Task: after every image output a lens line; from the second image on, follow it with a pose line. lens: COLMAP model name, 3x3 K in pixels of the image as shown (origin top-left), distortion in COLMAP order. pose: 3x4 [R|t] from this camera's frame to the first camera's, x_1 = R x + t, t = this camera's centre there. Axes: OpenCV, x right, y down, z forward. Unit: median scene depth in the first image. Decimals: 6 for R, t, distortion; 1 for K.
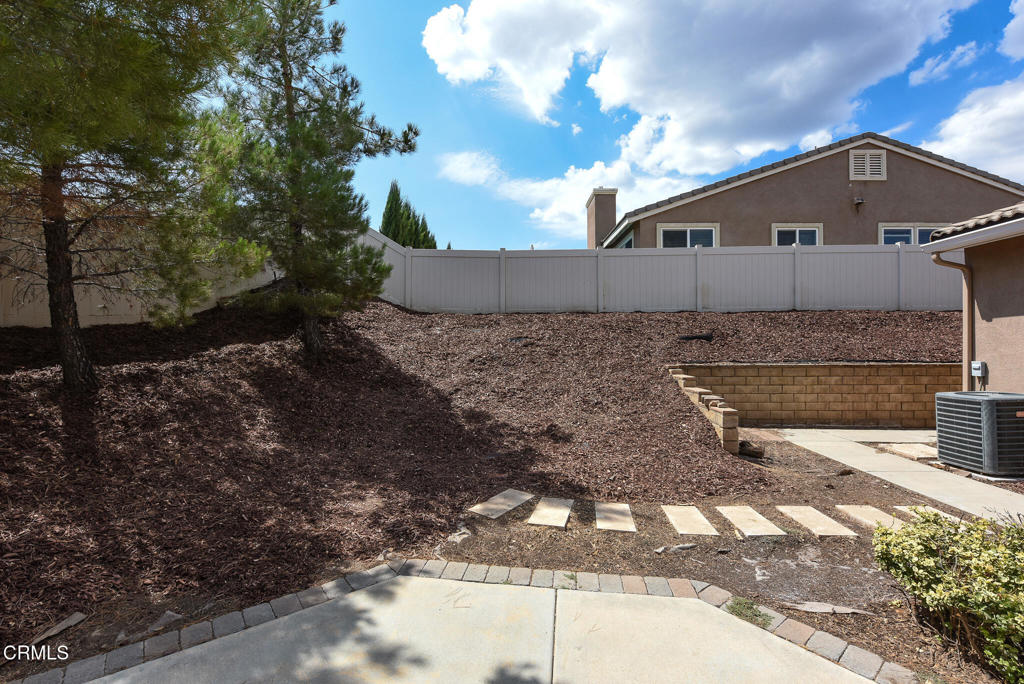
lens RADIAL K [[440.6, 0, 499.6], [0, 440.6, 348.6], [0, 0, 1]] dist [-0.012172, -0.000620]
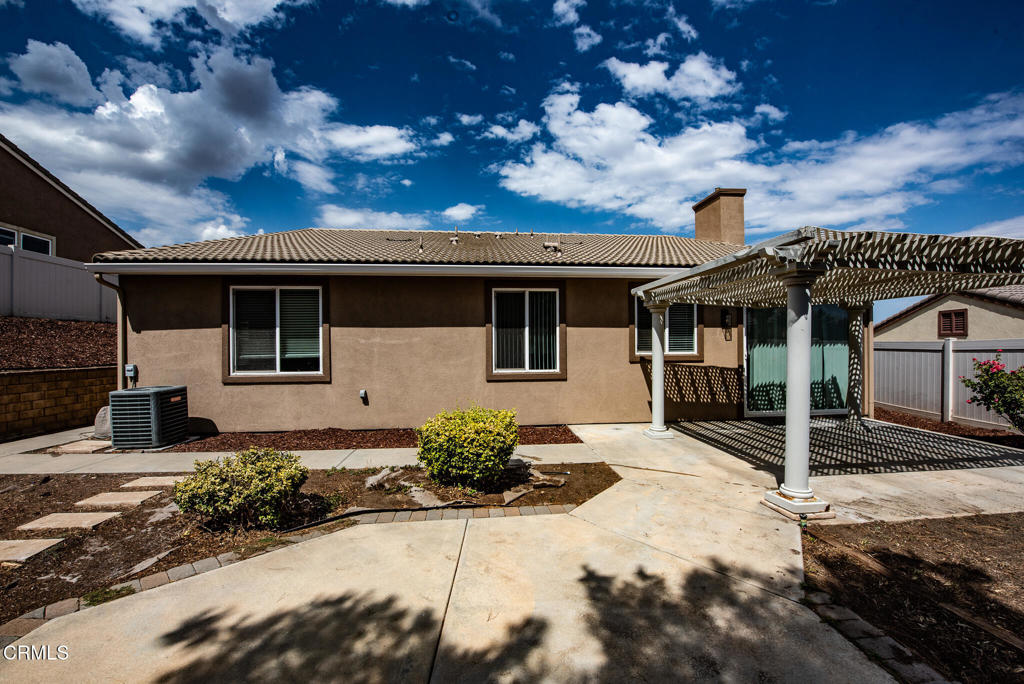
lens RADIAL K [[421.7, 0, 507.9], [0, 421.7, 353.6], [0, 0, 1]] dist [-0.013203, -0.002413]
pose [[-0.117827, -0.014118, 0.992934, -0.273299], [0.014983, 0.999760, 0.015993, -0.006118], [-0.992921, 0.016762, -0.117587, 0.048288]]
